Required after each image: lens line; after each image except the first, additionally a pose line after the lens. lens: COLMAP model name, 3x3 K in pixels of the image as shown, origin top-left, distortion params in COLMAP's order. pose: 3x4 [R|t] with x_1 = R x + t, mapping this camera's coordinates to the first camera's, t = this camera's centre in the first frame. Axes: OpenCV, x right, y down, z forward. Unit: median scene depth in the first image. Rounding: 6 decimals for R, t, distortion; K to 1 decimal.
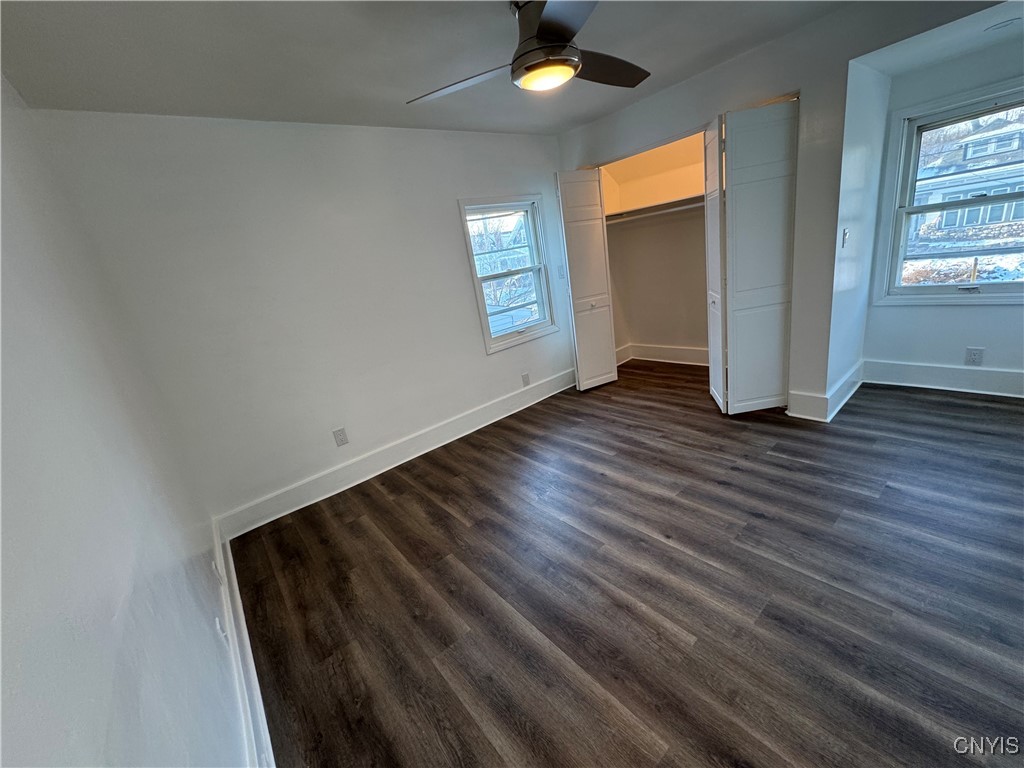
lens RADIAL K [[408.6, 0, 514.2], [0, 408.6, 386.1], [0, 0, 1]] dist [0.000218, 0.000092]
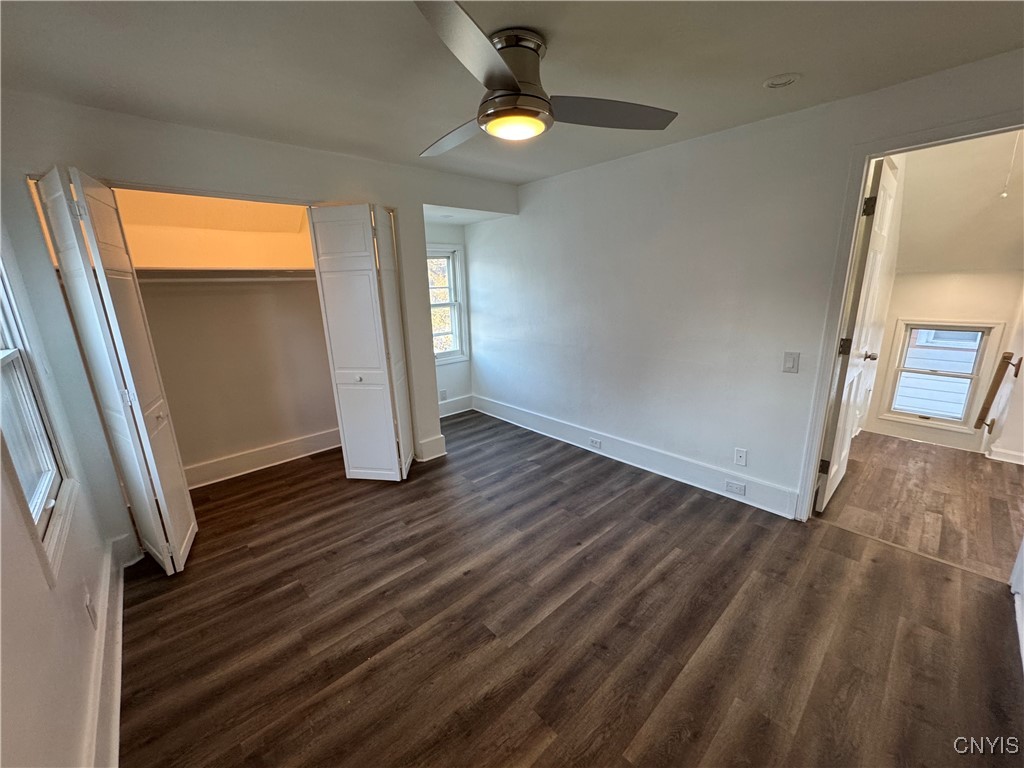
lens RADIAL K [[408.6, 0, 514.2], [0, 408.6, 386.1], [0, 0, 1]] dist [0.000218, 0.000092]
pose [[-0.055401, -0.091710, 0.994243, -0.533818], [0.337697, 0.935369, 0.105096, -0.178921], [-0.939623, 0.341575, -0.020850, 0.729089]]
